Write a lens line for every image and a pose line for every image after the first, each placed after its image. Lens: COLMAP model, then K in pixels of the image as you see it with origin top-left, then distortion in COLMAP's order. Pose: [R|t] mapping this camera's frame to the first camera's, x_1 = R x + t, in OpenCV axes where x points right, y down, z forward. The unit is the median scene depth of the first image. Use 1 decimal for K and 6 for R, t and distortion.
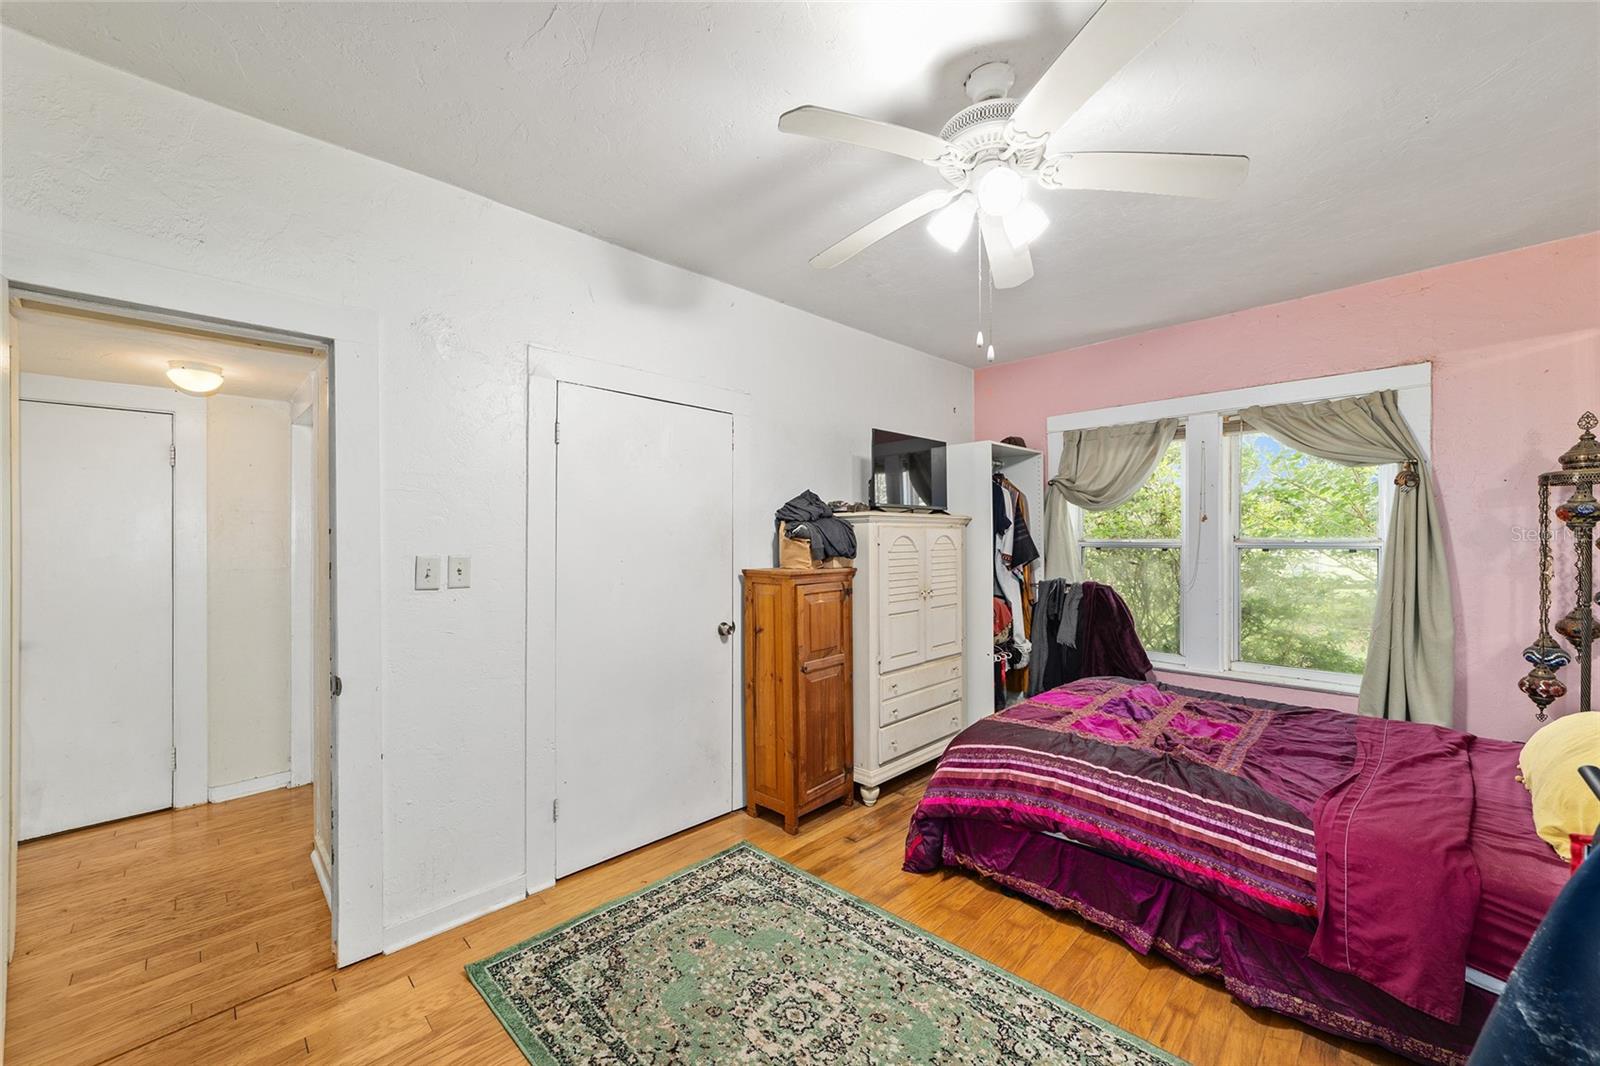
lens RADIAL K [[620.0, 0, 798.3], [0, 620.0, 534.1], [0, 0, 1]] dist [0.002688, 0.000681]
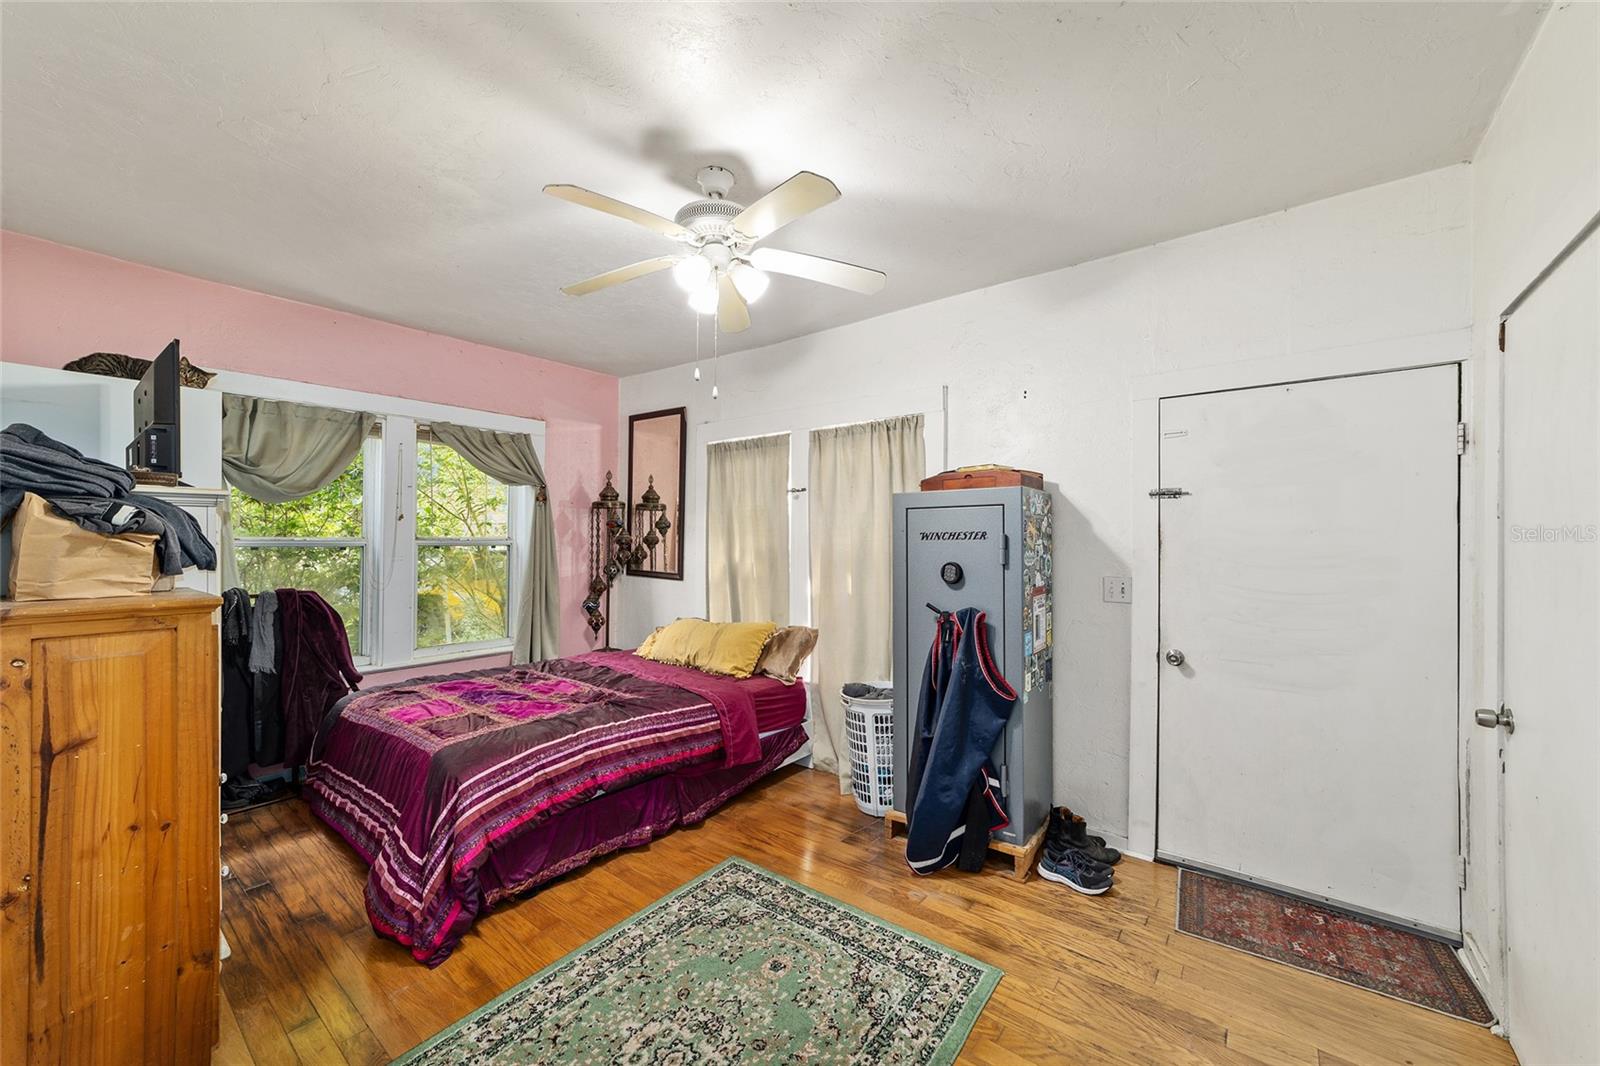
lens RADIAL K [[620.0, 0, 795.7], [0, 620.0, 538.2], [0, 0, 1]] dist [0.002688, 0.000681]
pose [[-0.114104, -0.001719, 0.993467, -0.731936], [-0.014913, 0.999889, 0.000018, -0.000596], [-0.993357, -0.014813, -0.114117, 0.731221]]
